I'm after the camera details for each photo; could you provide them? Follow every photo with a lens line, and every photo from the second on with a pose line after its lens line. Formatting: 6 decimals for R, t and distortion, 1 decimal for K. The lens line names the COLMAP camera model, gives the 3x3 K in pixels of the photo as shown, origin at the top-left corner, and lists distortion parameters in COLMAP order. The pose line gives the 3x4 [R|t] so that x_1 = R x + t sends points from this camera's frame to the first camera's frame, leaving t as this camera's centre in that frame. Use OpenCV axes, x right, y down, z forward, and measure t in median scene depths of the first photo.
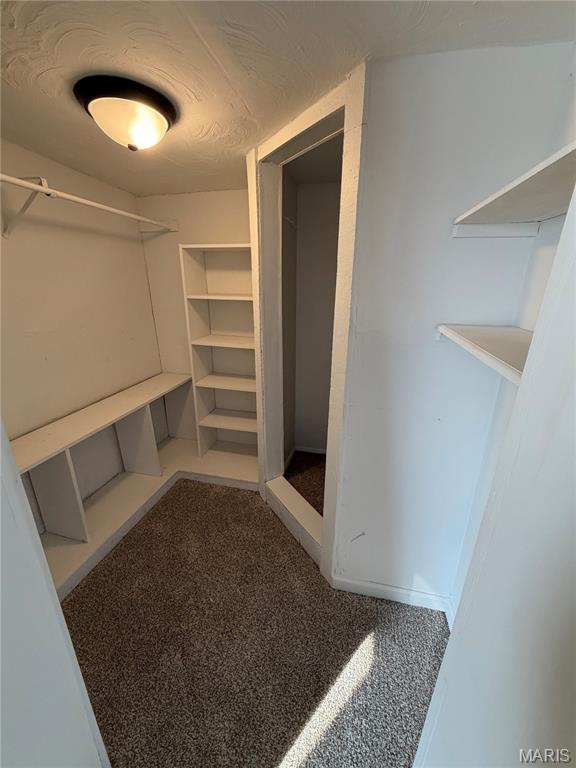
lens RADIAL K [[305.7, 0, 288.0], [0, 305.7, 384.0], [0, 0, 1]] dist [0.000455, -0.000062]
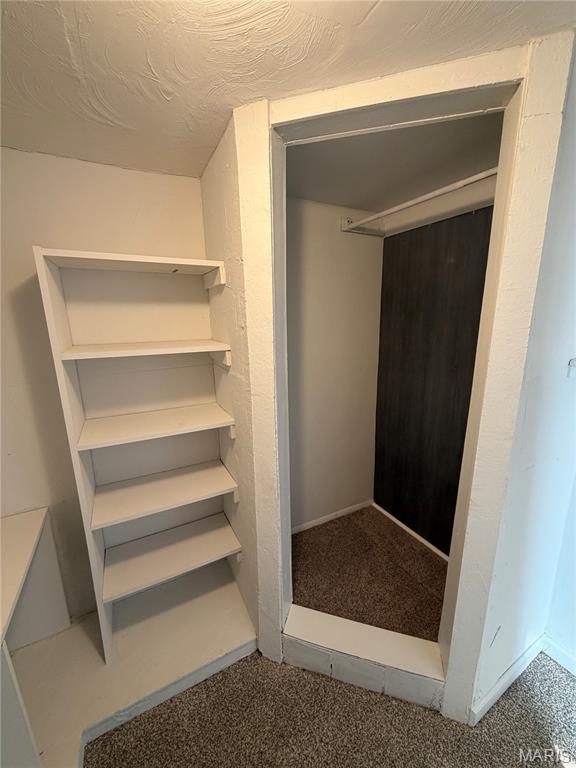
lens RADIAL K [[305.7, 0, 288.0], [0, 305.7, 384.0], [0, 0, 1]] dist [0.000455, -0.000062]
pose [[0.747094, -0.165108, 0.643887, -0.511101], [0.232892, 0.972278, -0.020907, -0.207737], [-0.622585, 0.165575, 0.764835, 0.578273]]
